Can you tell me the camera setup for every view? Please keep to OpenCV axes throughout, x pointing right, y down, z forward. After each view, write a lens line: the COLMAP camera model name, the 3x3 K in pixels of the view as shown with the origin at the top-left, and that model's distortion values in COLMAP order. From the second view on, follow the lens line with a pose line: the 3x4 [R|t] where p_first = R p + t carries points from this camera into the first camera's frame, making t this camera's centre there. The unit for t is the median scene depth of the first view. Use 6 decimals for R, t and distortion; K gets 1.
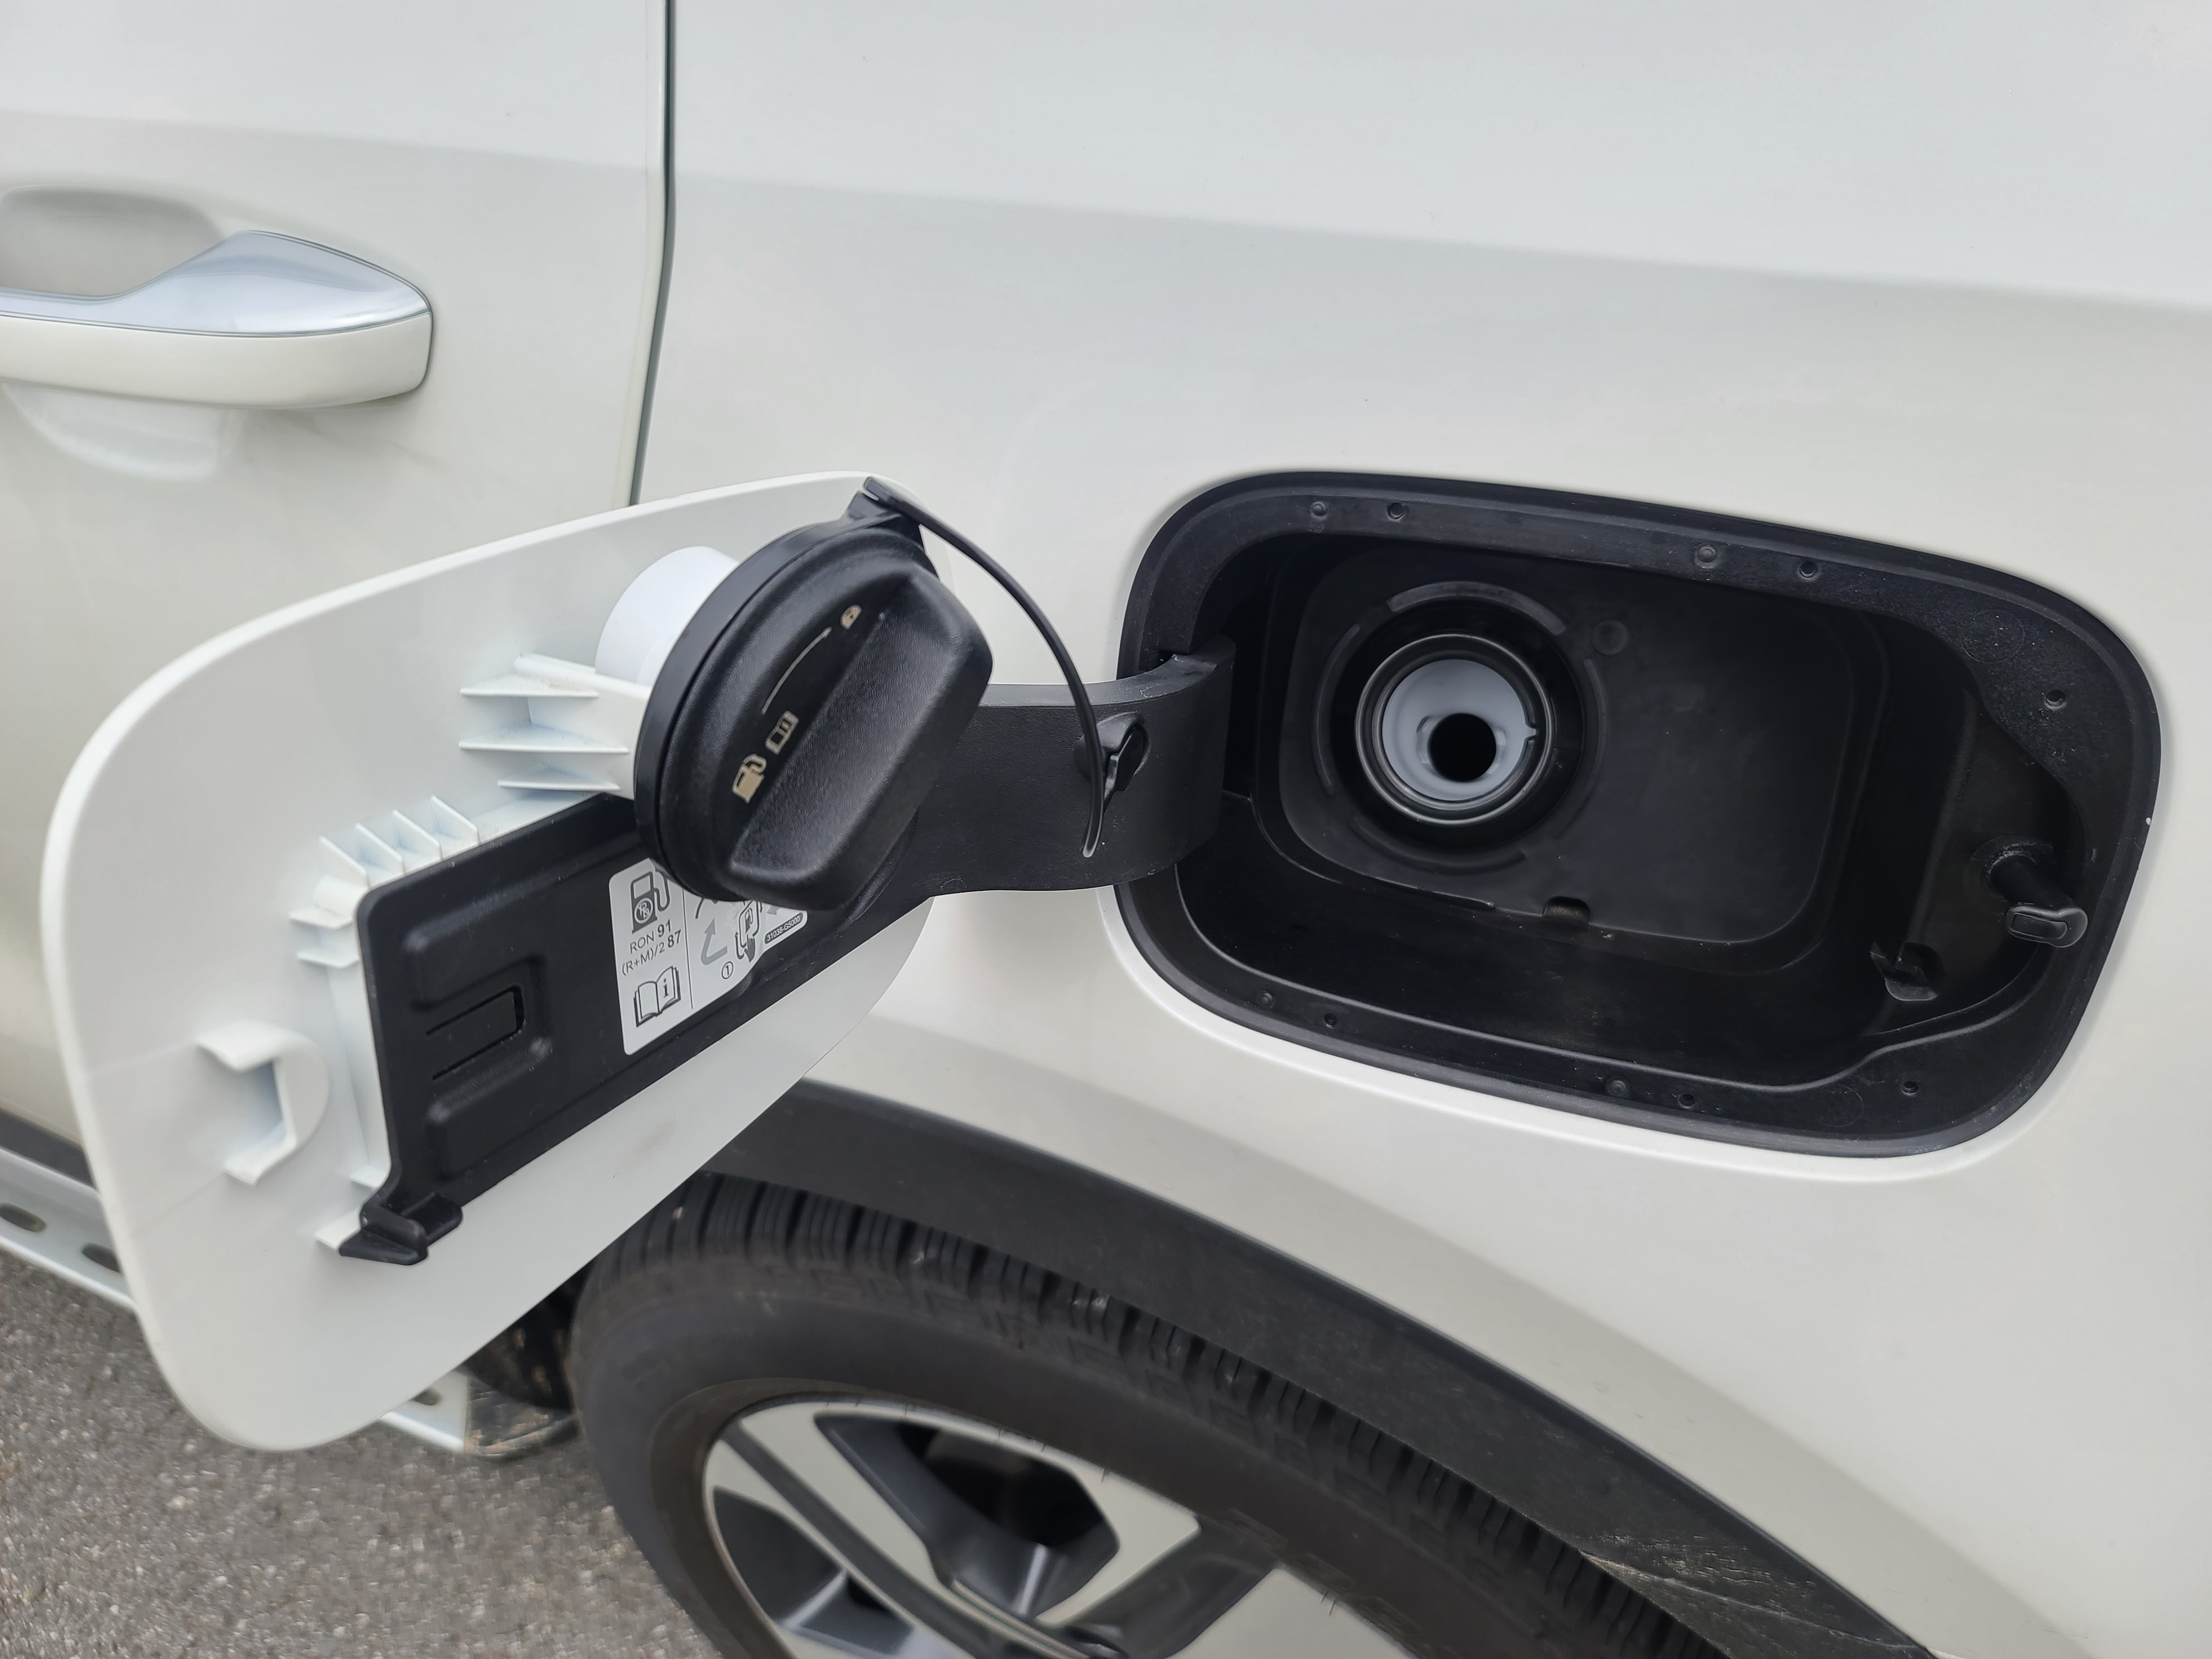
lens RADIAL K [[1620.7, 0, 1107.2], [0, 1620.7, 796.2], [0, 0, 1]] dist [-0.001561, -0.029289]
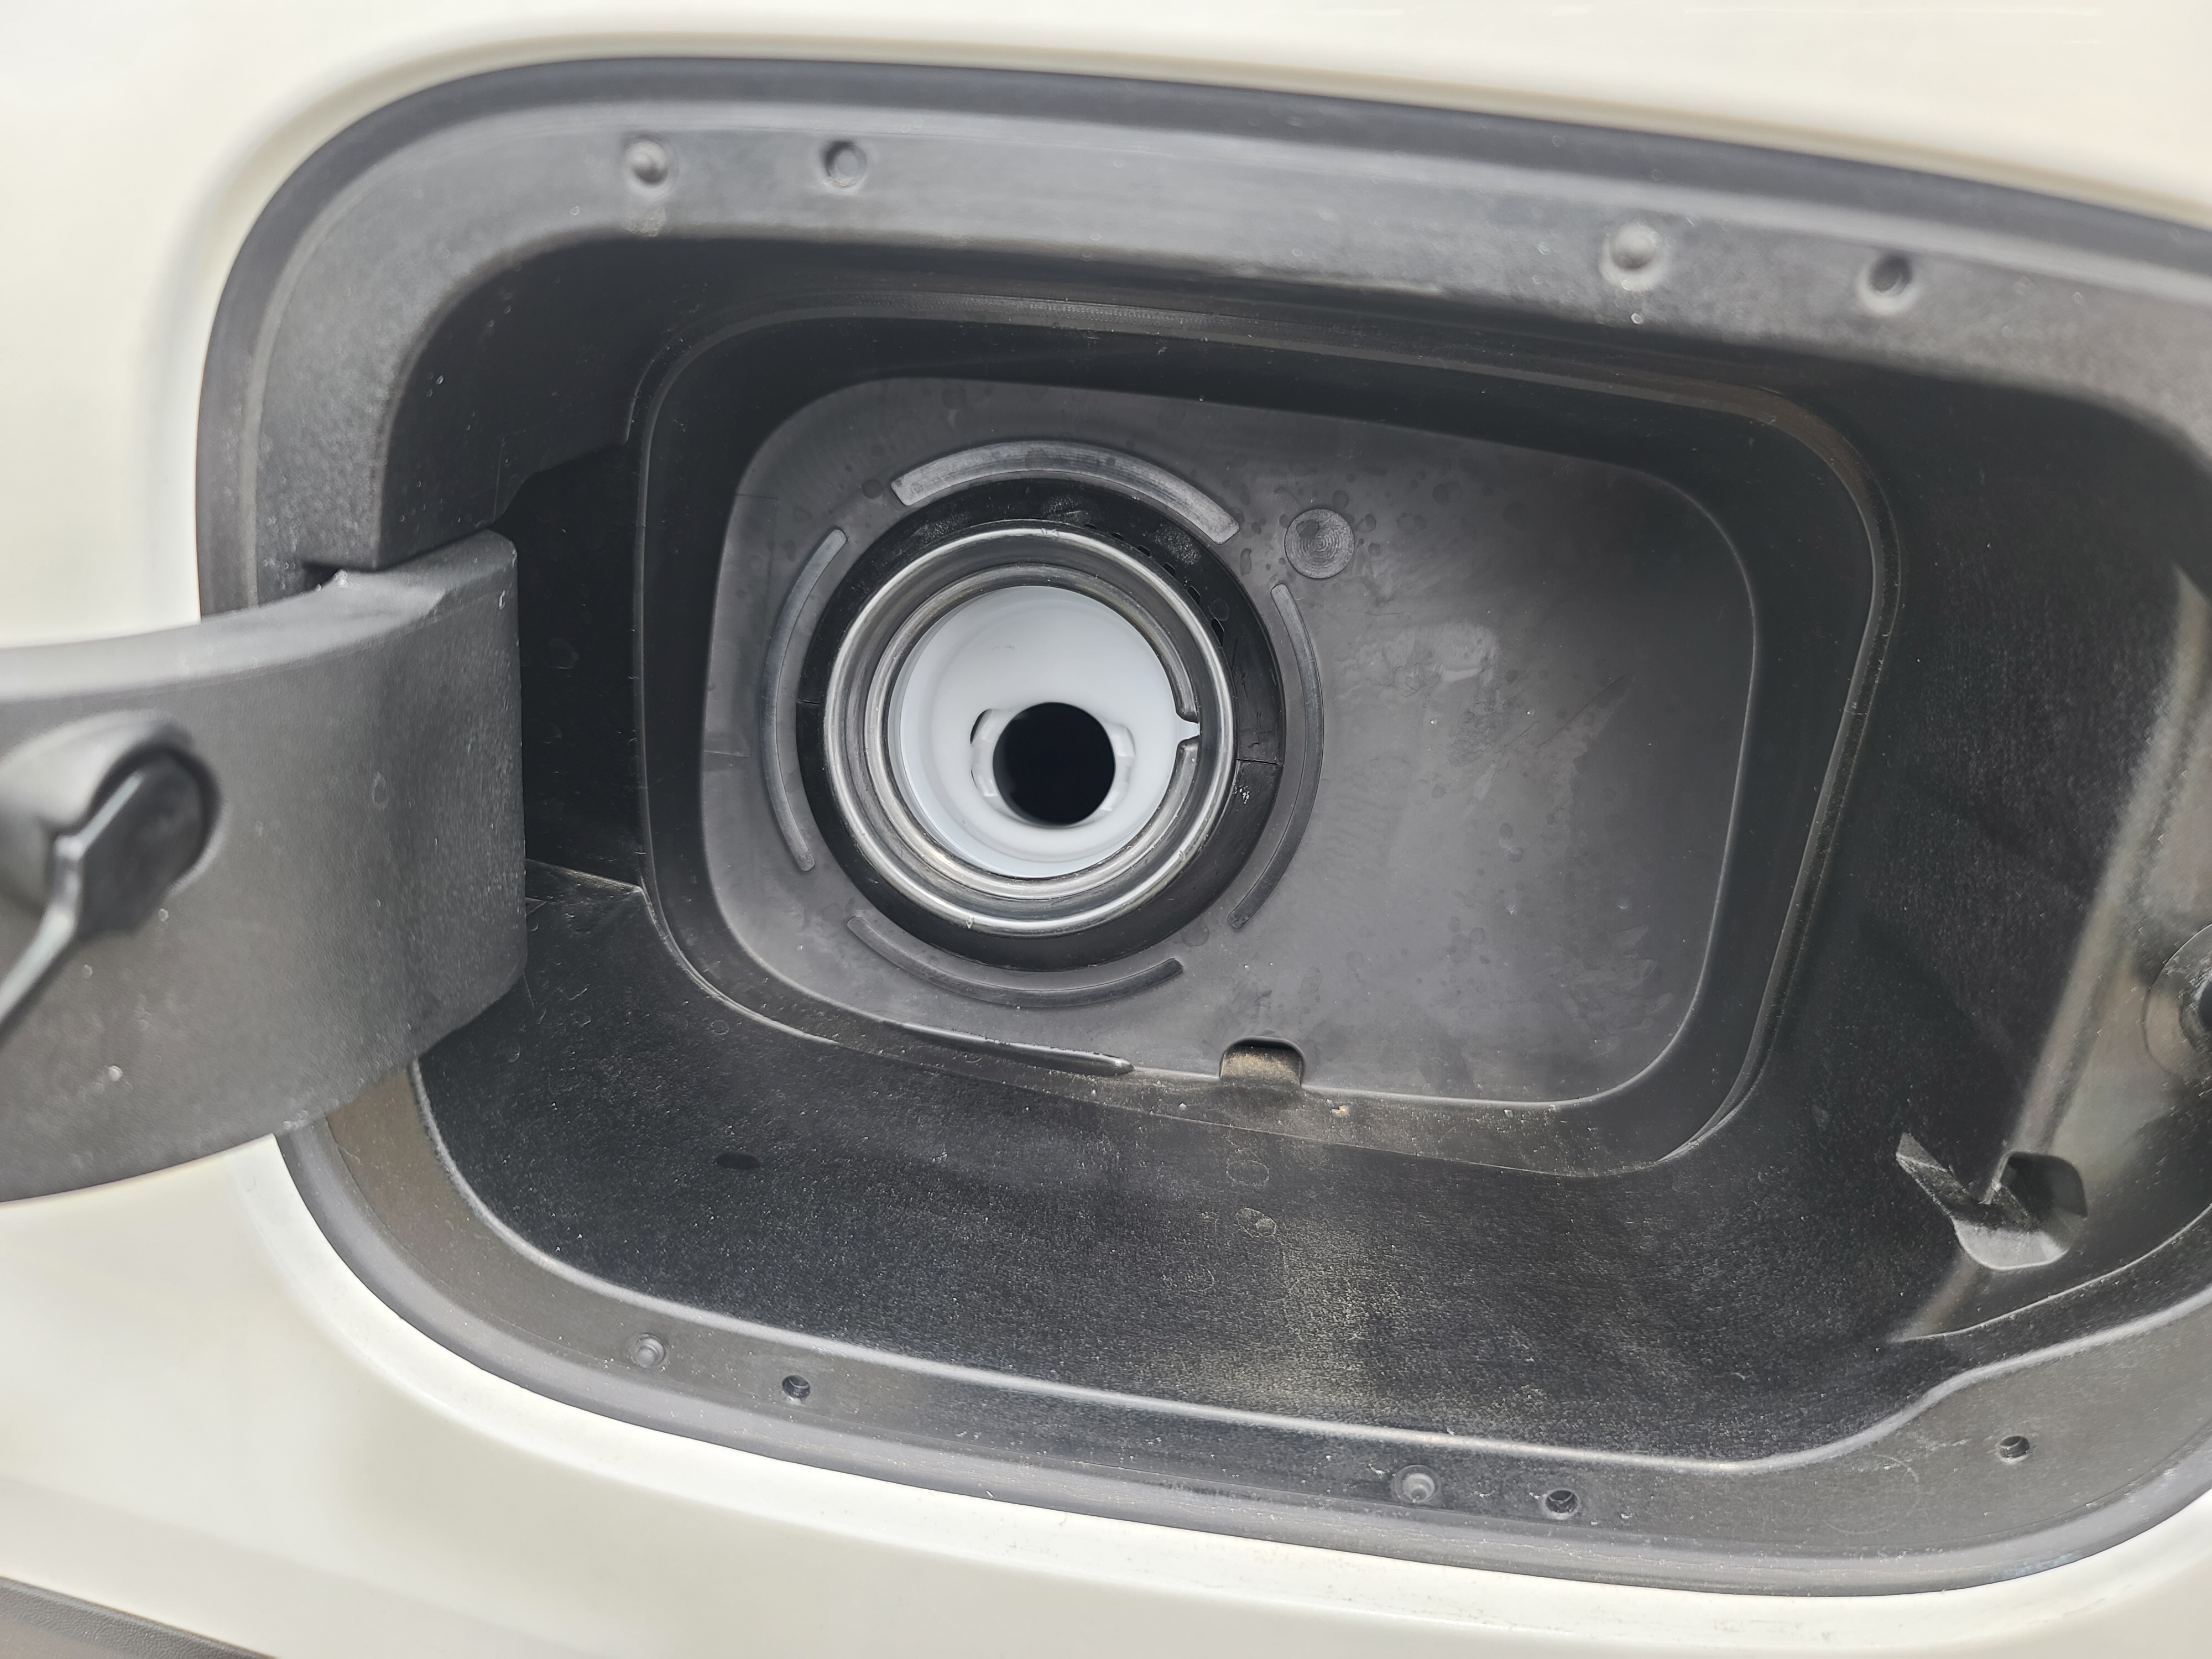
lens RADIAL K [[1620.7, 0, 1129.1], [0, 1620.7, 822.8], [0, 0, 1]] dist [-0.001561, -0.029289]
pose [[0.966514, -0.053590, 0.250957, 0.120765], [0.052004, 0.998563, 0.012952, -0.018915], [-0.251290, 0.000533, 0.967912, 0.533304]]
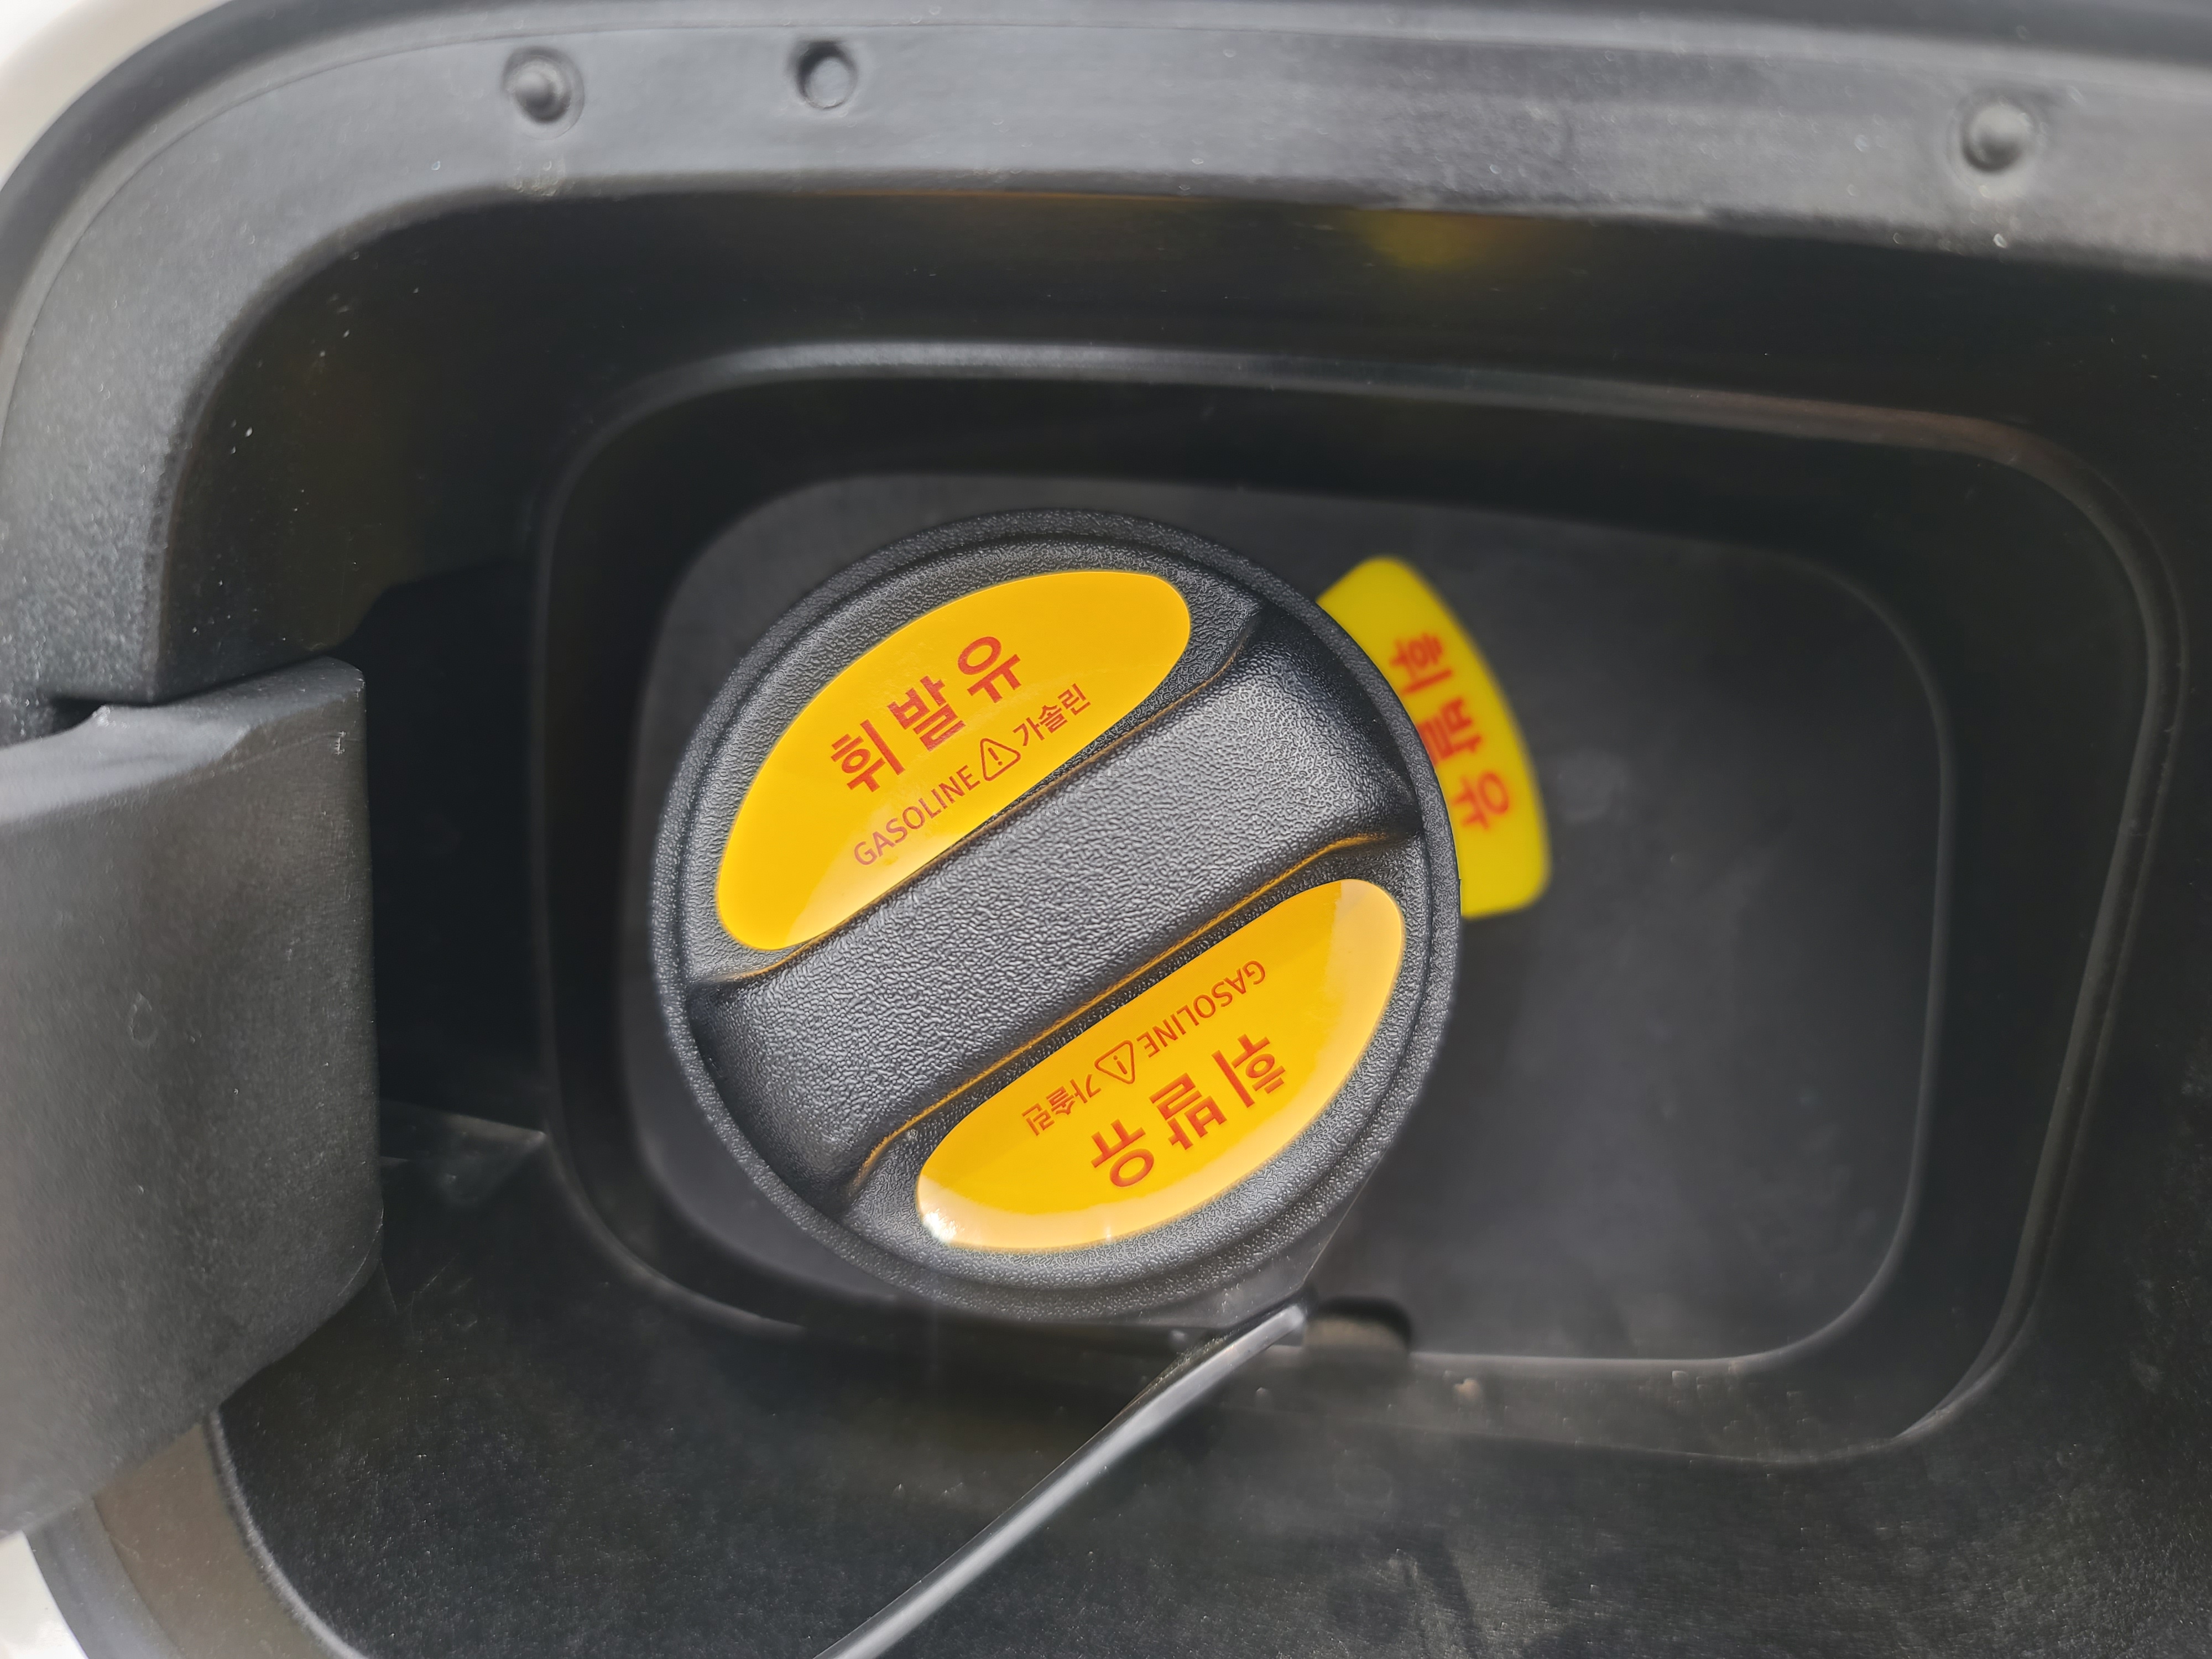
lens RADIAL K [[1620.7, 0, 1092.0], [0, 1620.7, 821.4], [0, 0, 1]] dist [-0.001561, -0.029289]
pose [[0.956706, -0.061314, 0.284526, 0.119001], [0.096360, 0.989155, -0.110846, -0.018933], [-0.274644, 0.133464, 0.952238, 0.655065]]
